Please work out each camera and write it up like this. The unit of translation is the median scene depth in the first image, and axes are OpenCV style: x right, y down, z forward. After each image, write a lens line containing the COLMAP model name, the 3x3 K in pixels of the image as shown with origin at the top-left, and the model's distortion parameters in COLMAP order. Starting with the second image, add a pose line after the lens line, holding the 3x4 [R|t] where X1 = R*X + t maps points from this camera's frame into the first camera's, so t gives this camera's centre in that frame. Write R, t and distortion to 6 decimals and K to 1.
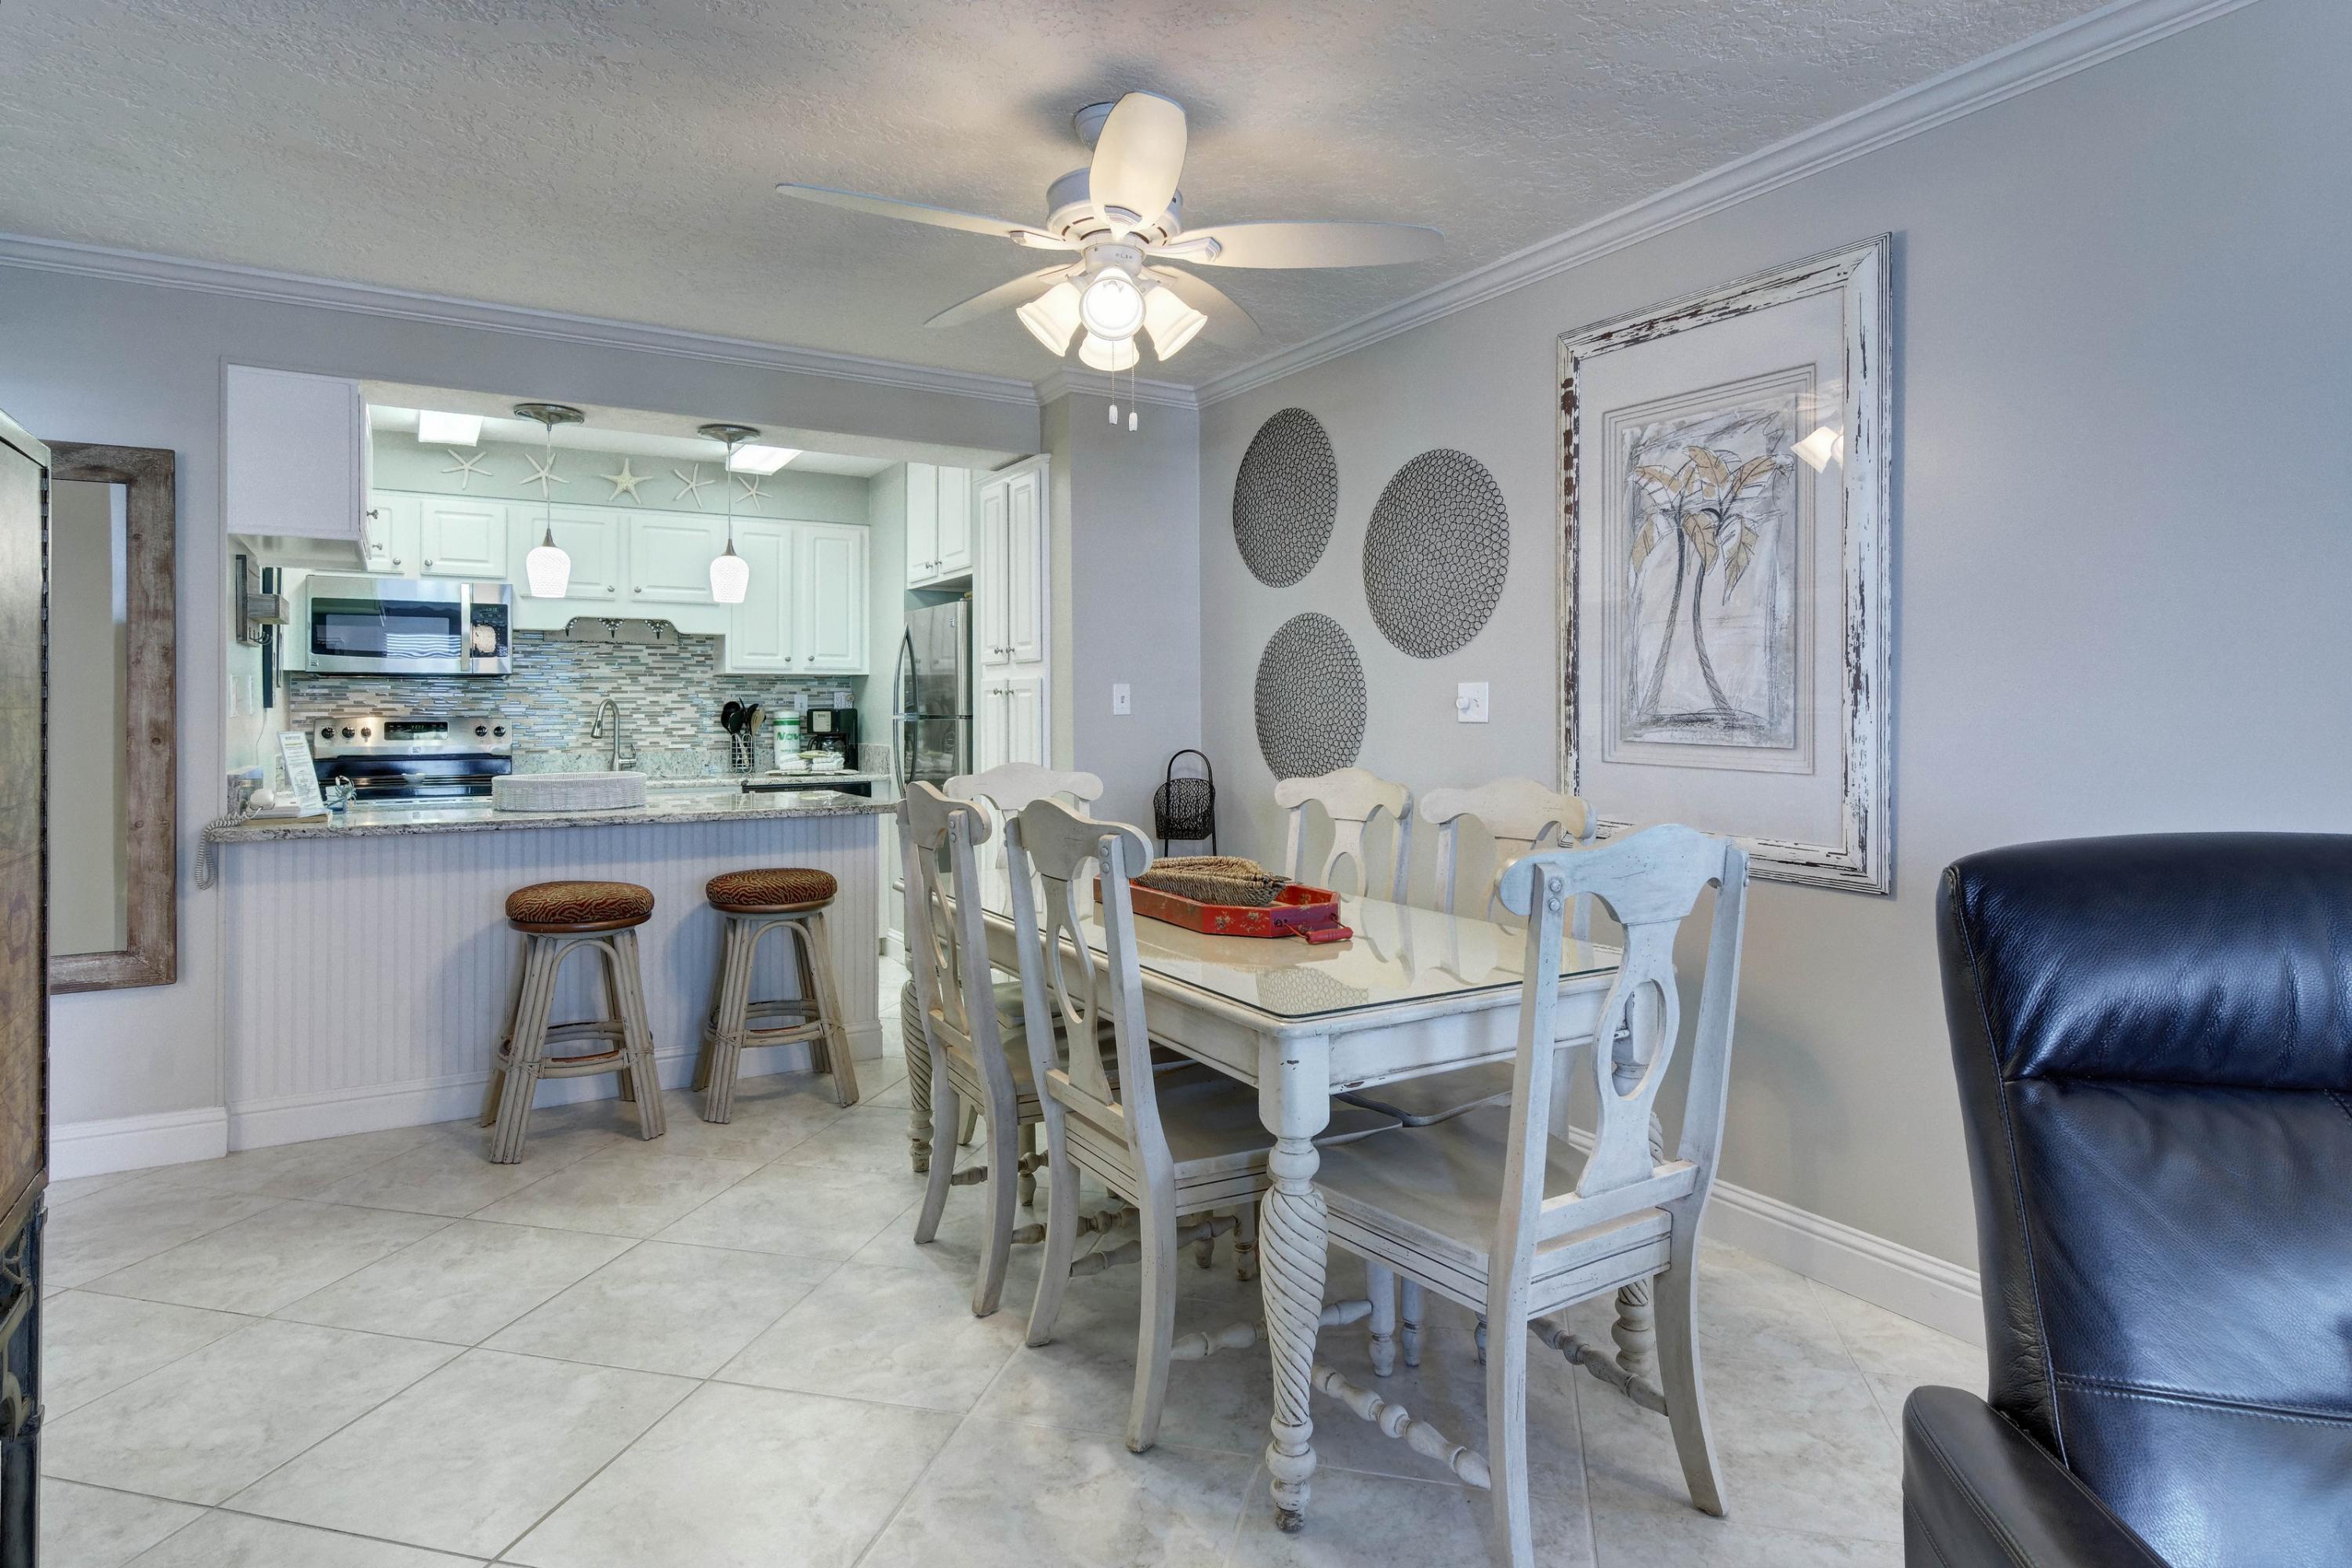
lens RADIAL K [[1276.2, 0, 1184.6], [0, 1276.2, 701.5], [0, 0, 1]] dist [0.004454, -0.000625]
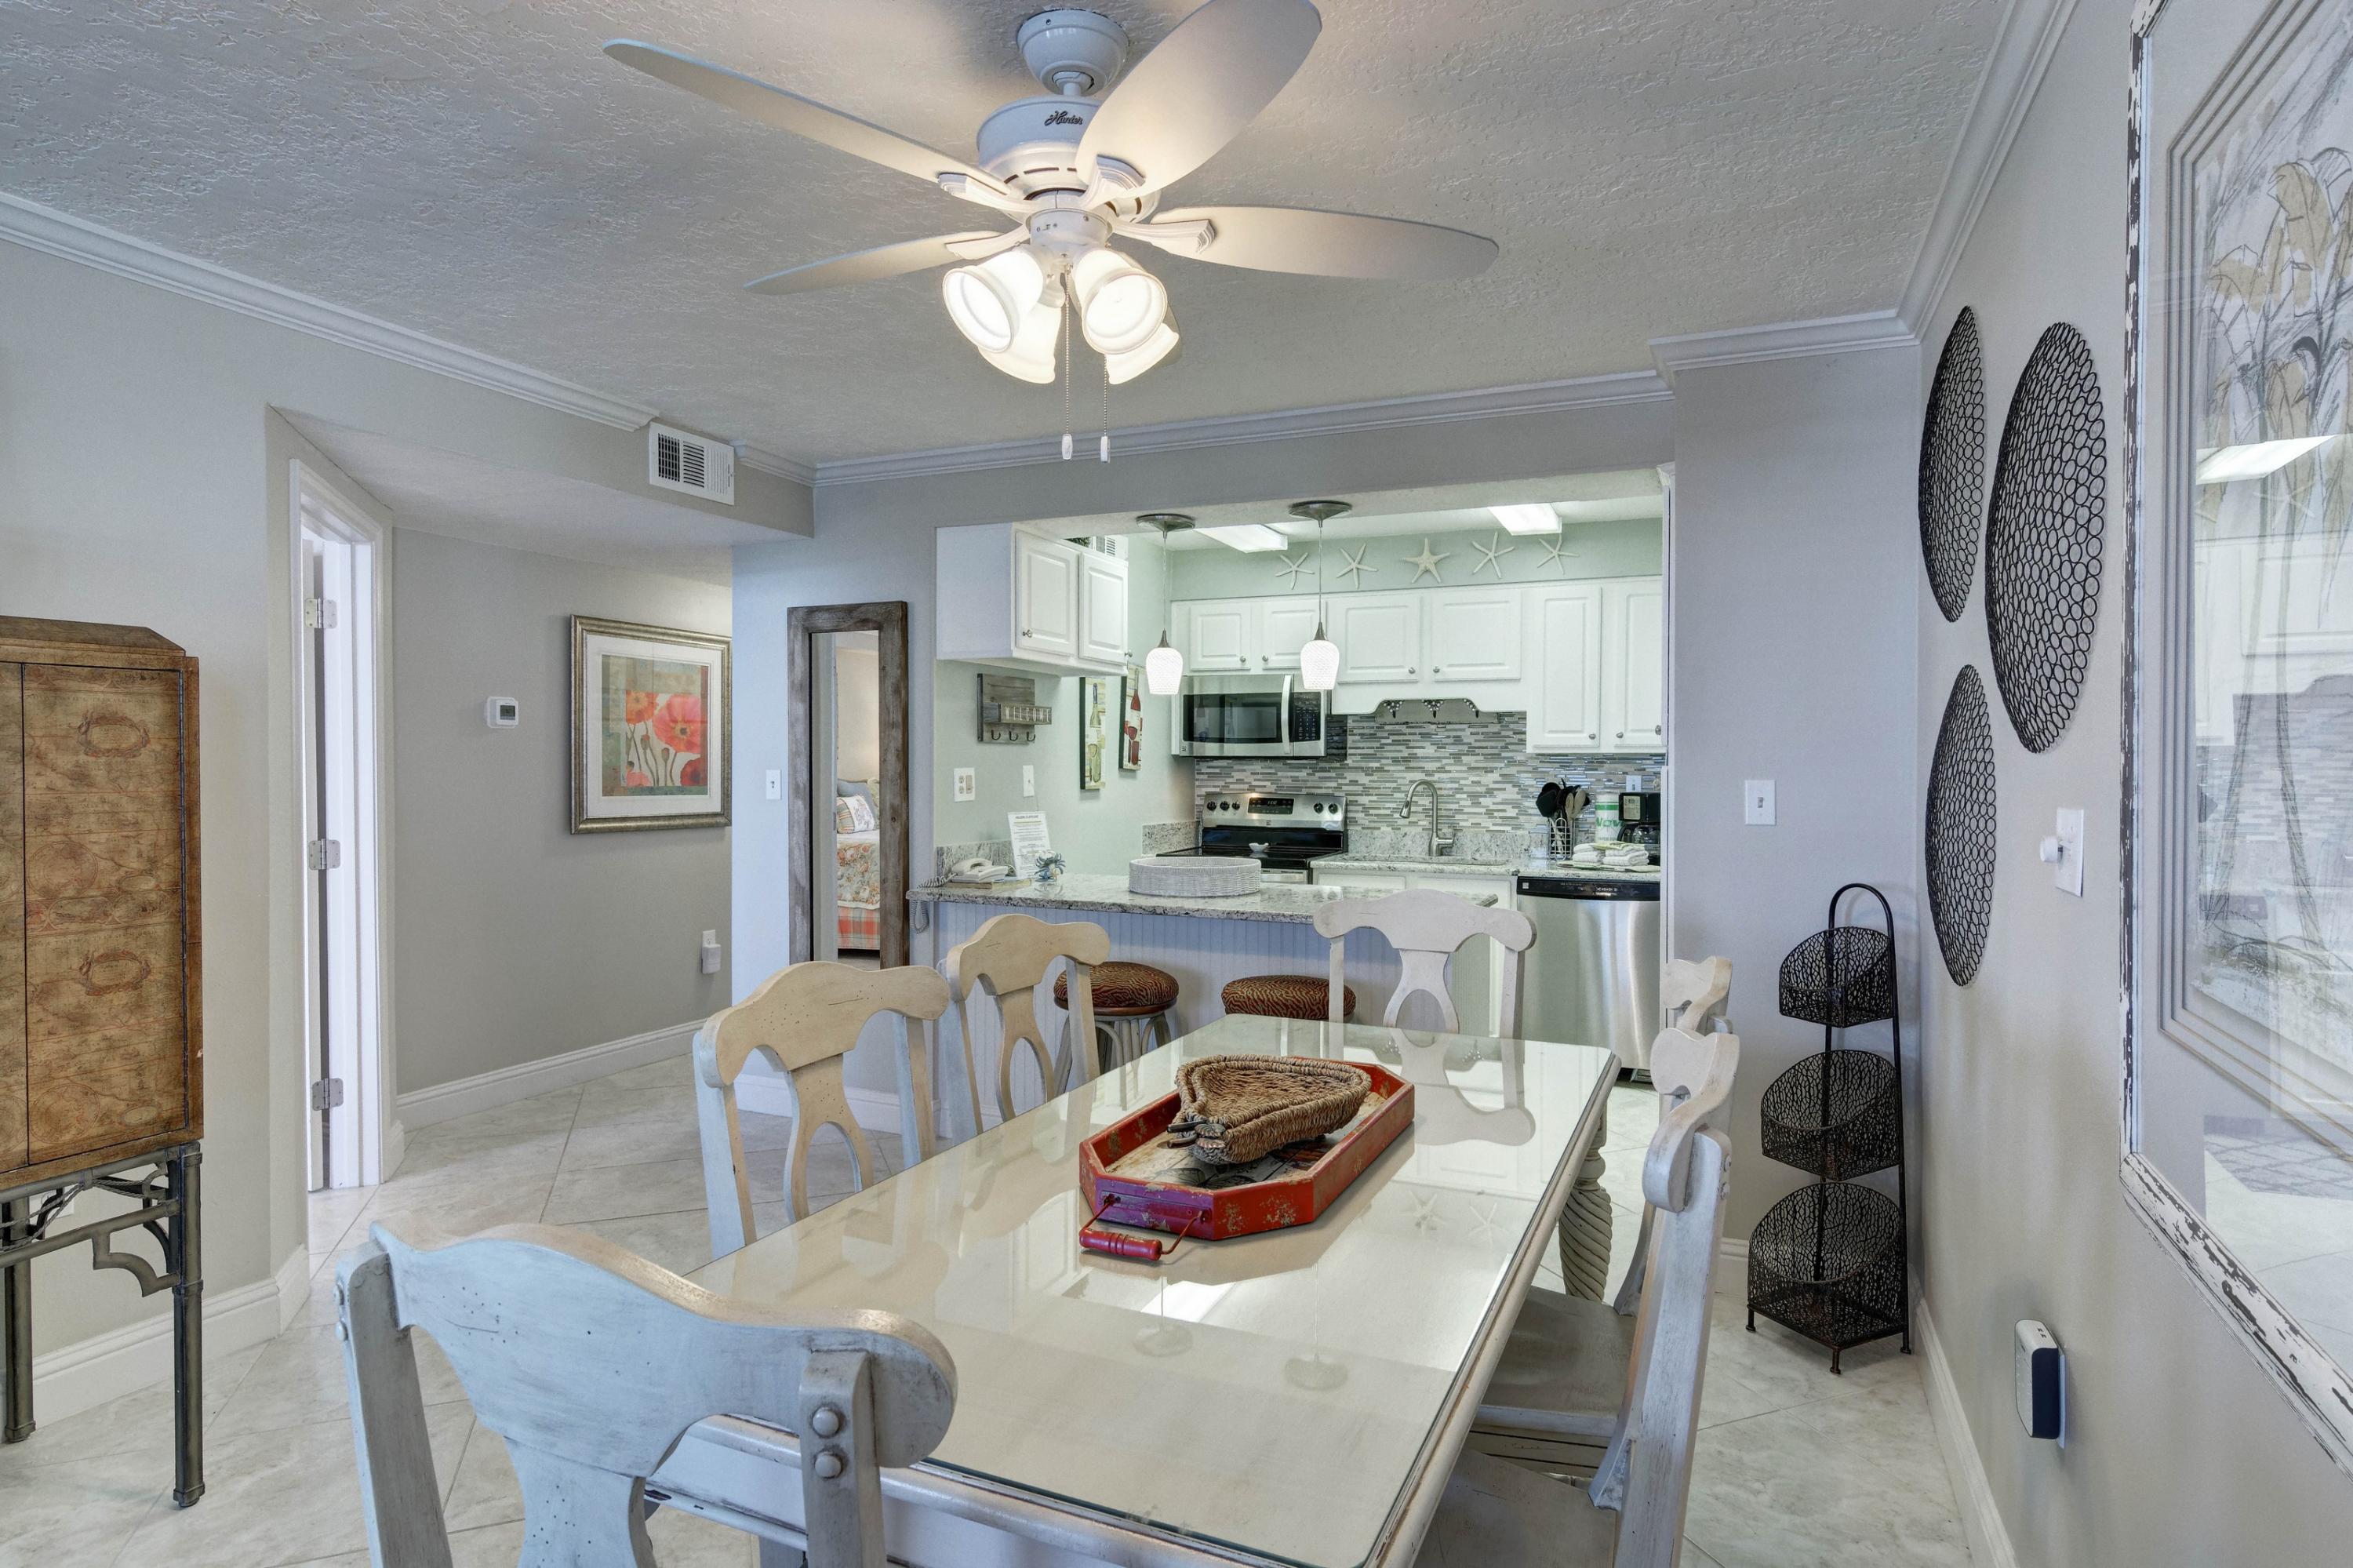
lens RADIAL K [[1246.0, 0, 1177.5], [0, 1246.0, 782.0], [0, 0, 1]] dist [0.001428, -0.000405]
pose [[0.573050, 0.017668, -0.819330, 0.274421], [-0.000865, 0.999780, 0.020954, -0.022677], [0.819520, -0.011299, 0.572939, 0.309097]]
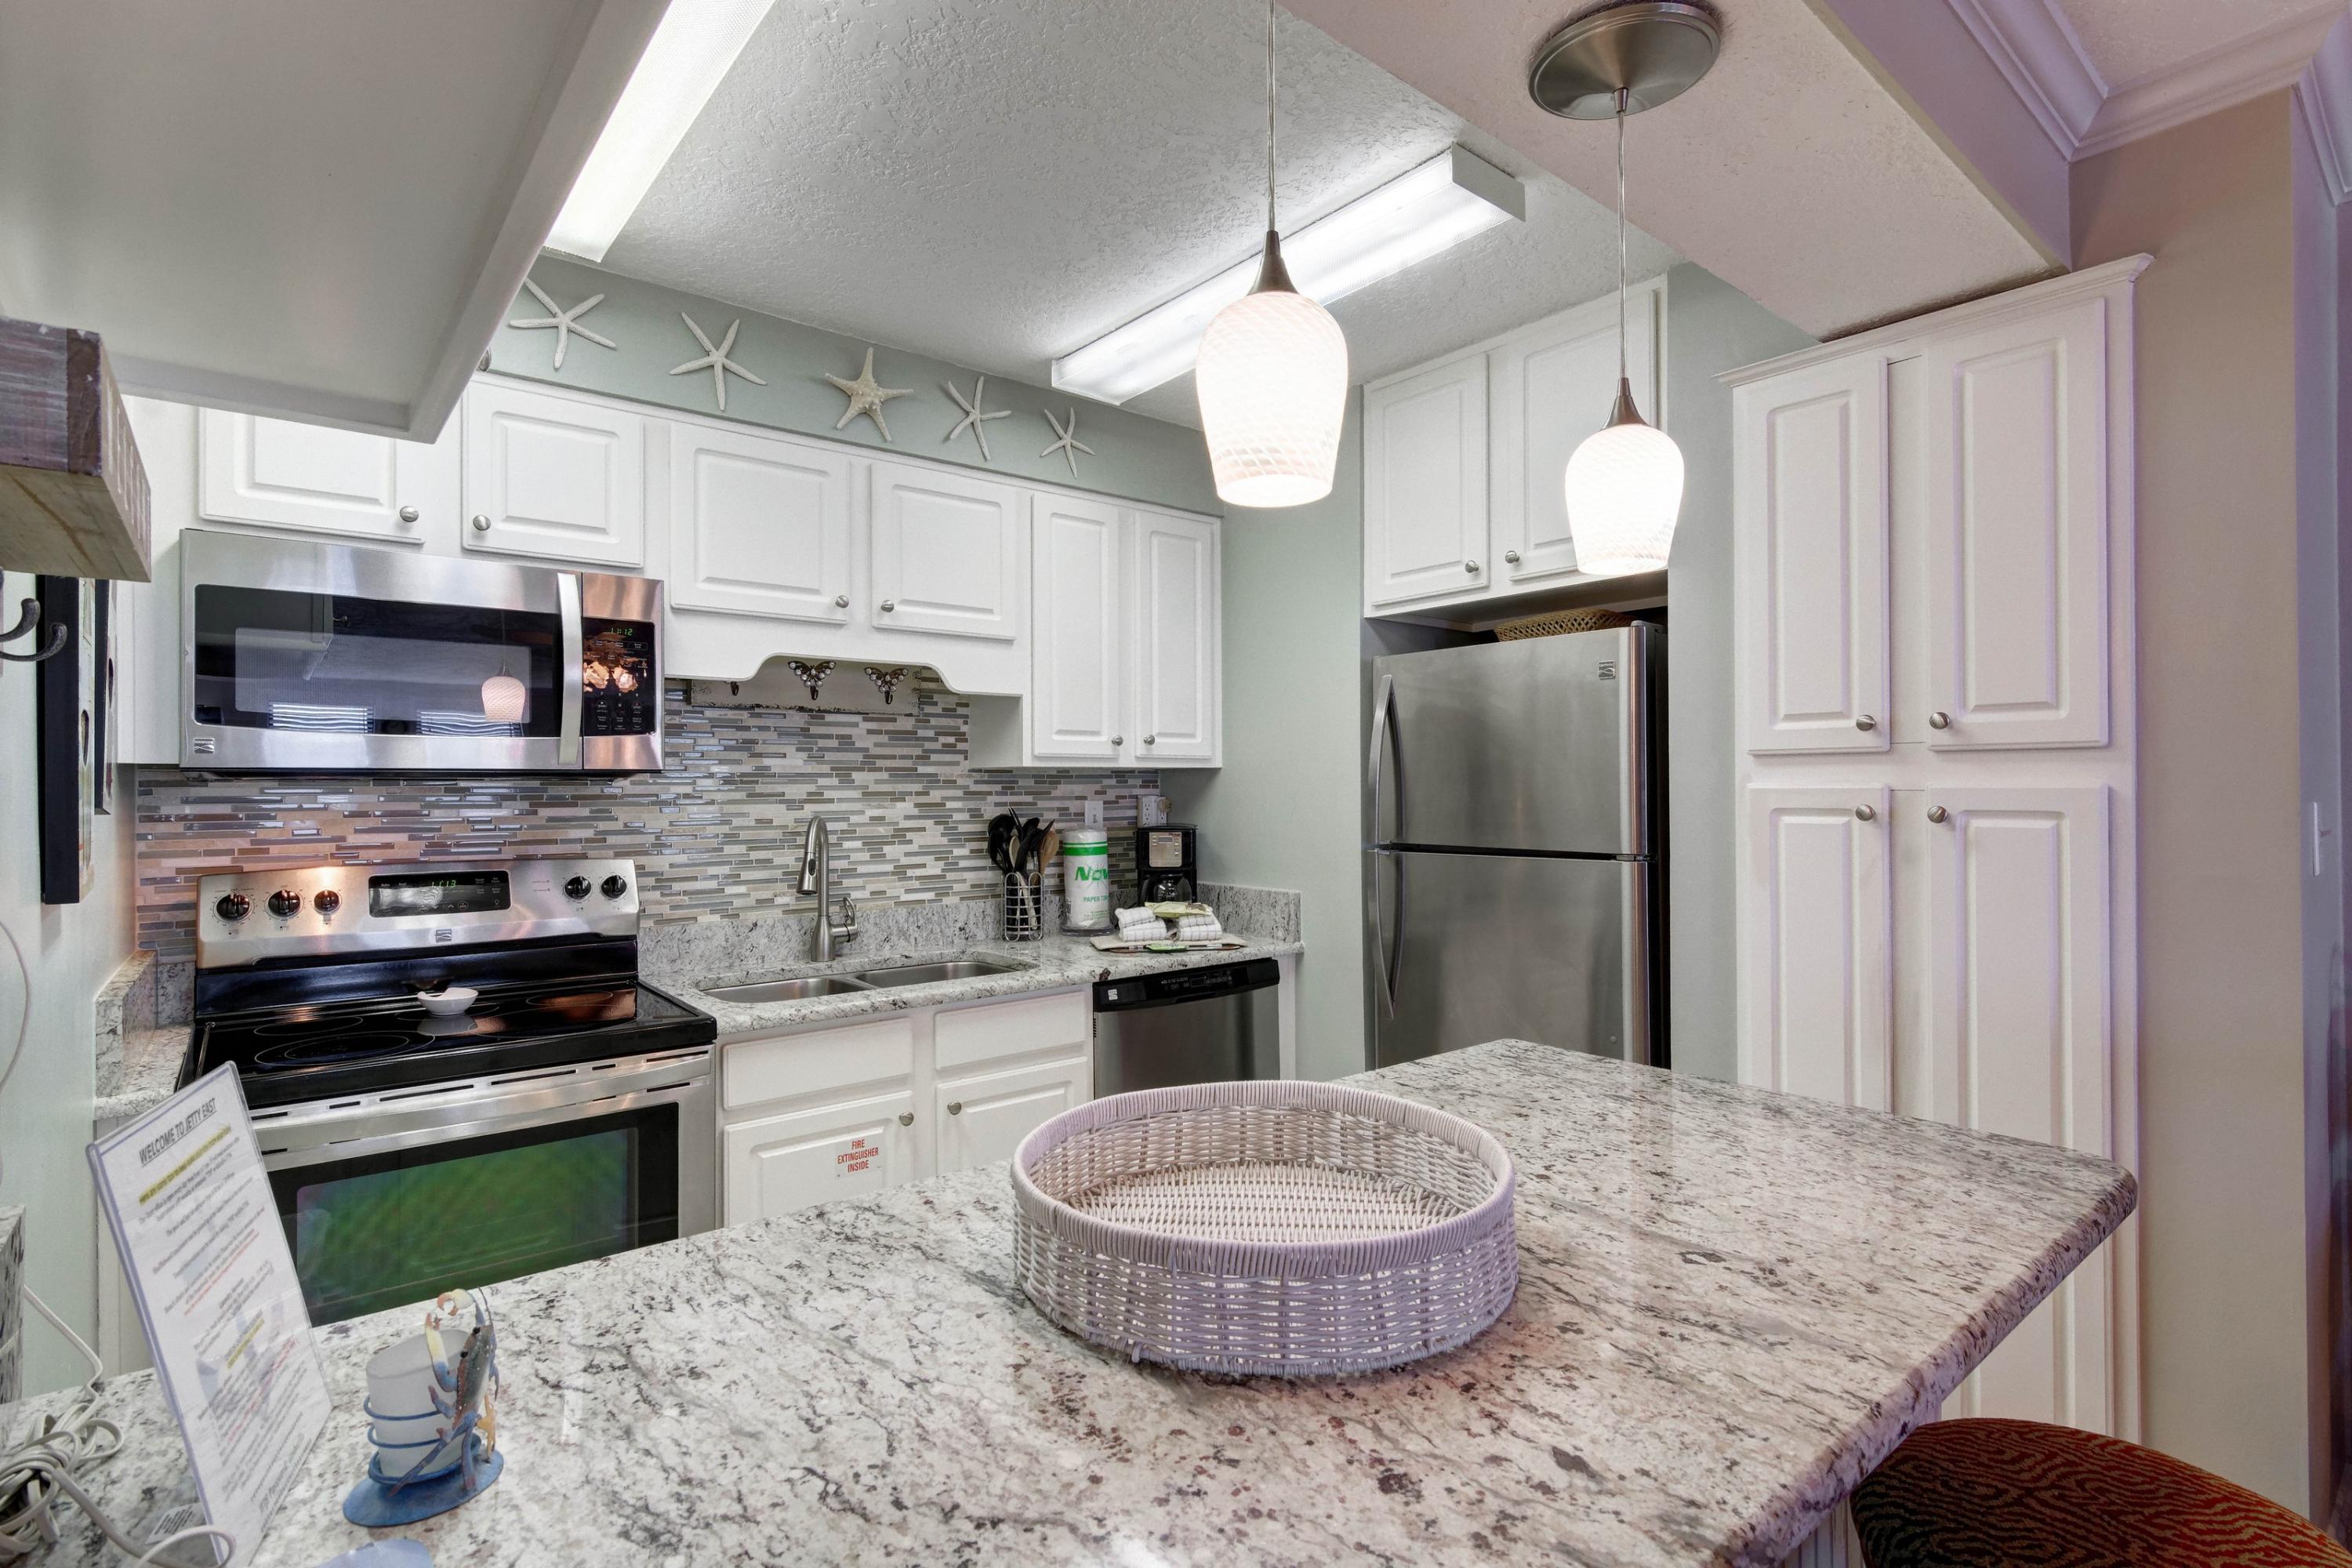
lens RADIAL K [[1123.8, 0, 1184.0], [0, 1123.8, 782.8], [0, 0, 1]] dist [0.002947, -0.000772]
pose [[0.989362, -0.001702, 0.145465, -0.413135], [0.001409, 0.999997, 0.002123, -0.018325], [-0.145468, -0.001895, 0.989361, 0.584520]]
